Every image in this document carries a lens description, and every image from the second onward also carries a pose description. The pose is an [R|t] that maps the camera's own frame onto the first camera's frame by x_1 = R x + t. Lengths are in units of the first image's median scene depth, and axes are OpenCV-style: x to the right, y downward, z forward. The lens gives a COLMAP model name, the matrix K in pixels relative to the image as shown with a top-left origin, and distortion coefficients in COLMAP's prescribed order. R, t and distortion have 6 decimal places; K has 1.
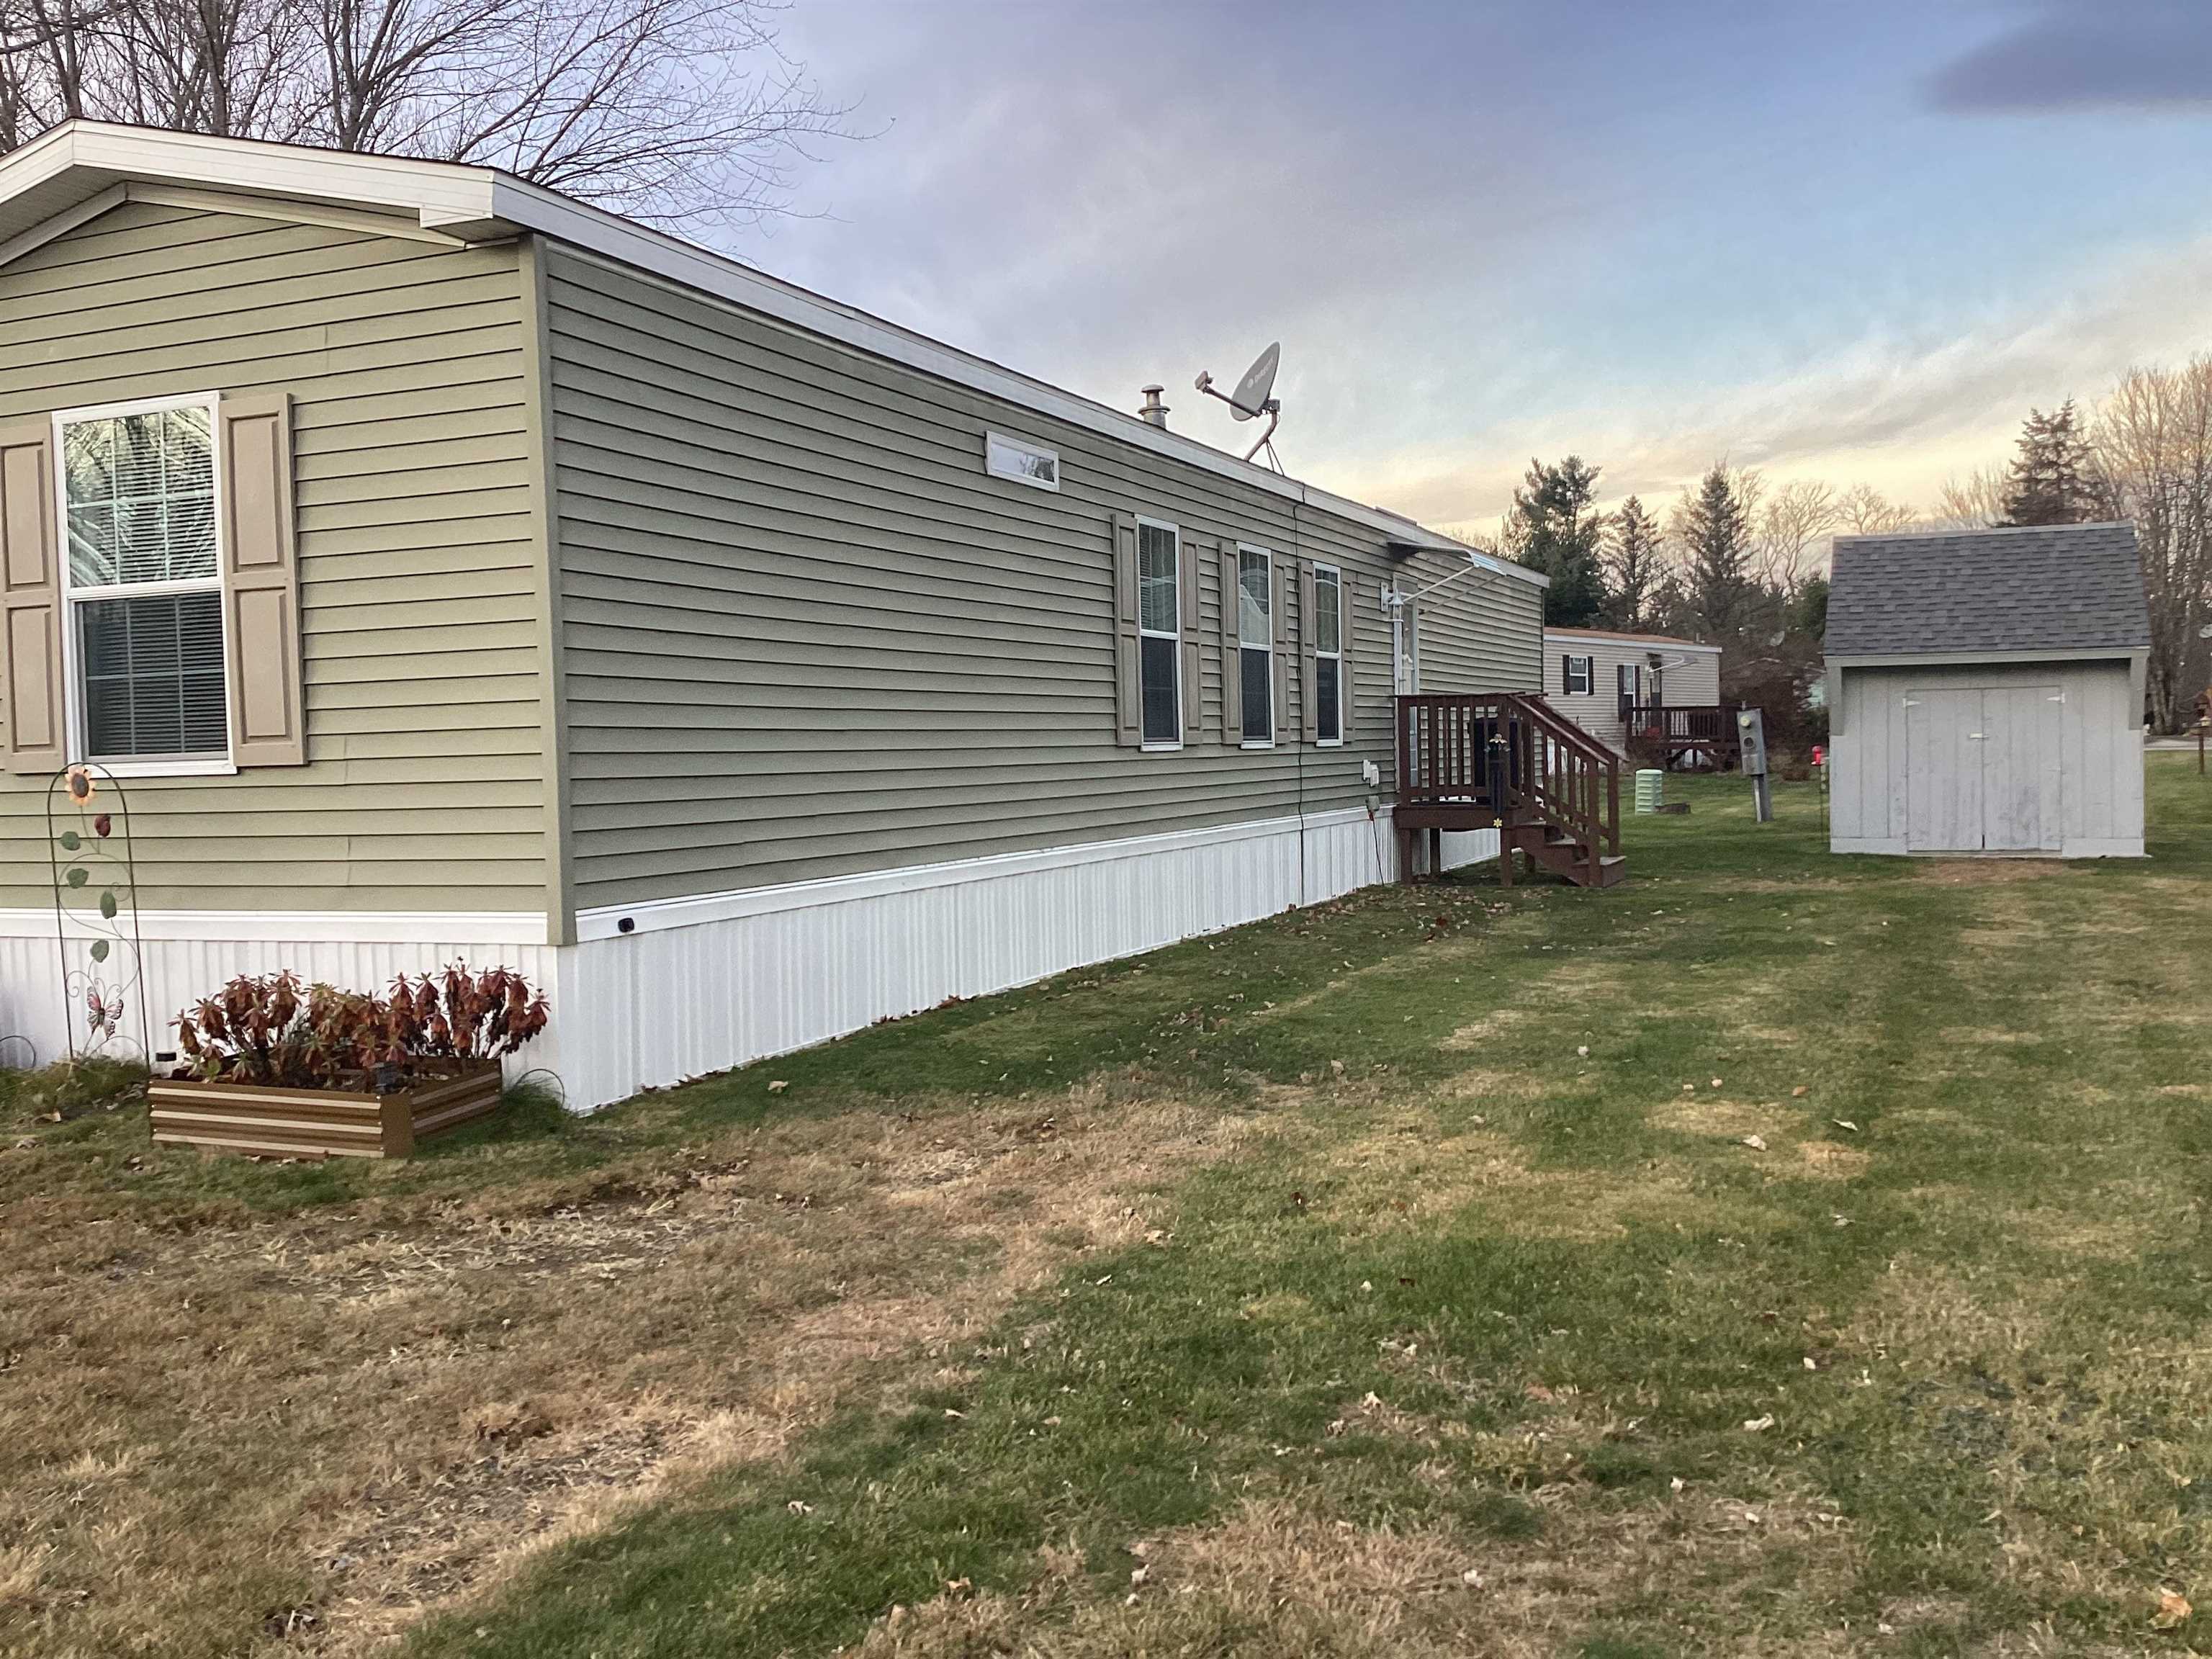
lens RADIAL K [[1988.9, 0, 1106.8], [0, 1988.9, 818.9], [0, 0, 1]] dist [0.127027, -0.263635]
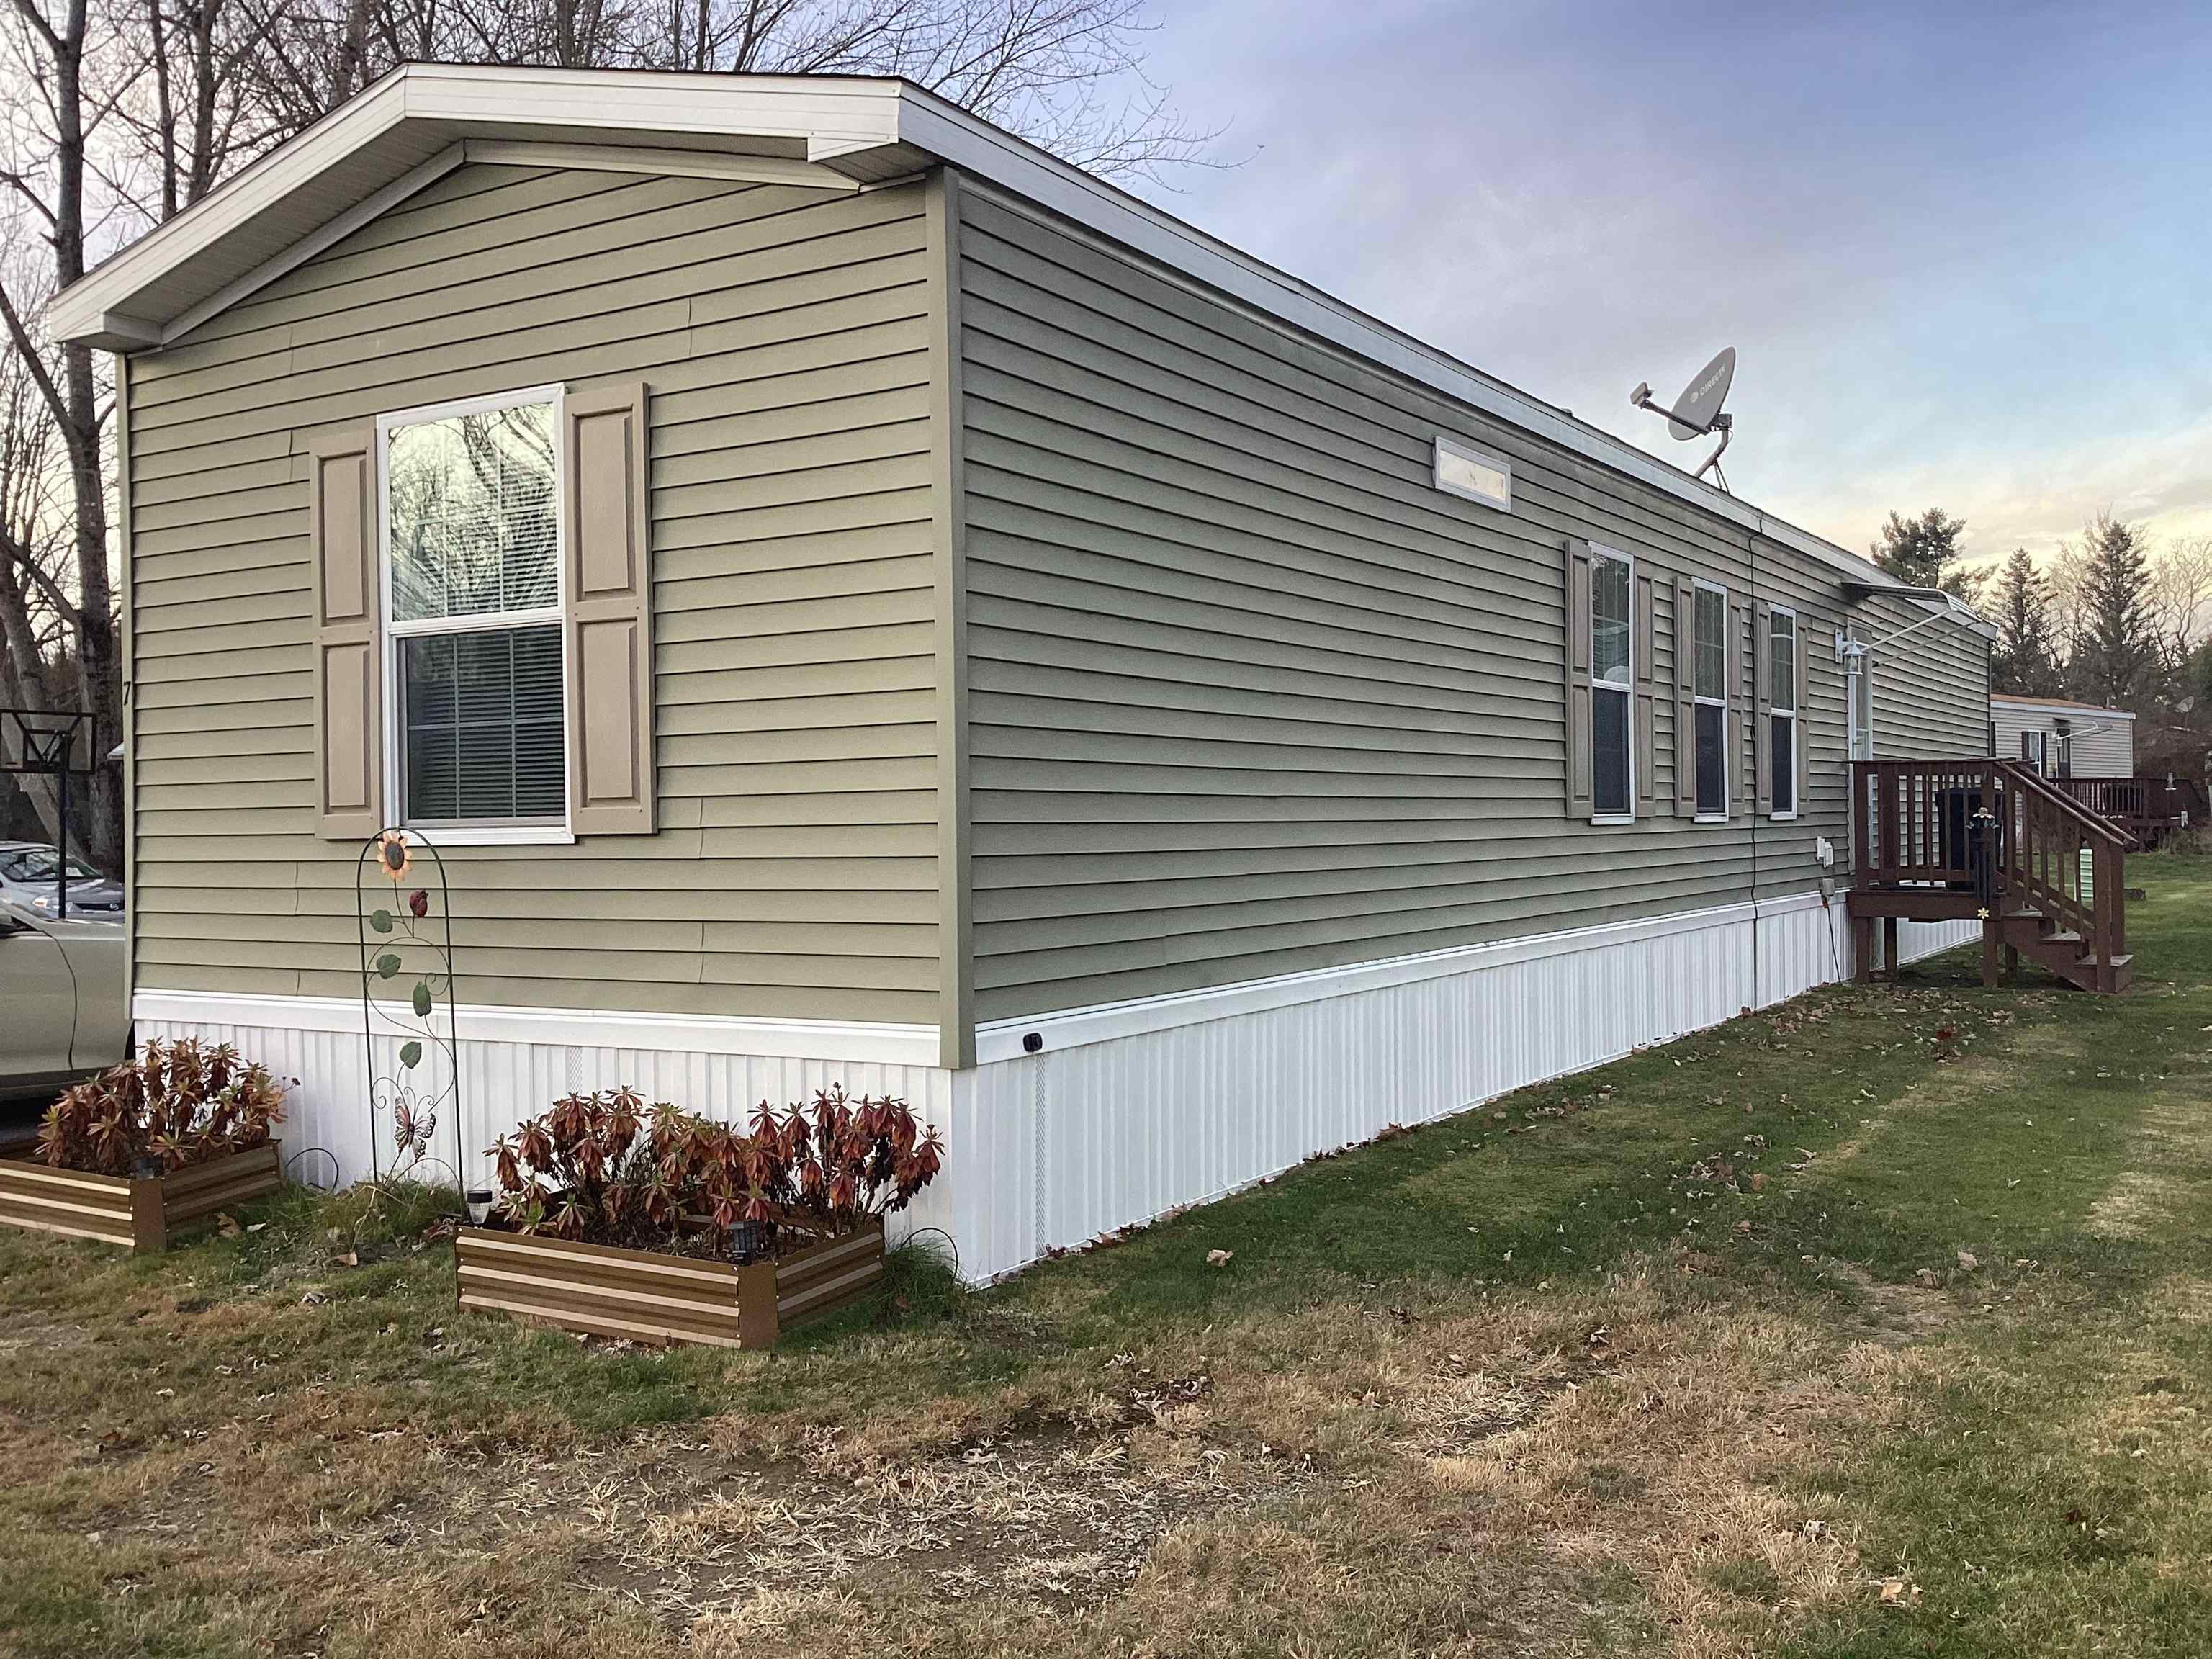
lens RADIAL K [[1999.0, 0, 1096.9], [0, 1999.0, 817.3], [0, 0, 1]] dist [0.173630, -0.429041]
pose [[0.987982, 0.011903, -0.154108, -0.091742], [-0.017047, 0.999339, -0.032100, -0.010125], [0.153624, 0.034341, 0.987532, 0.214204]]
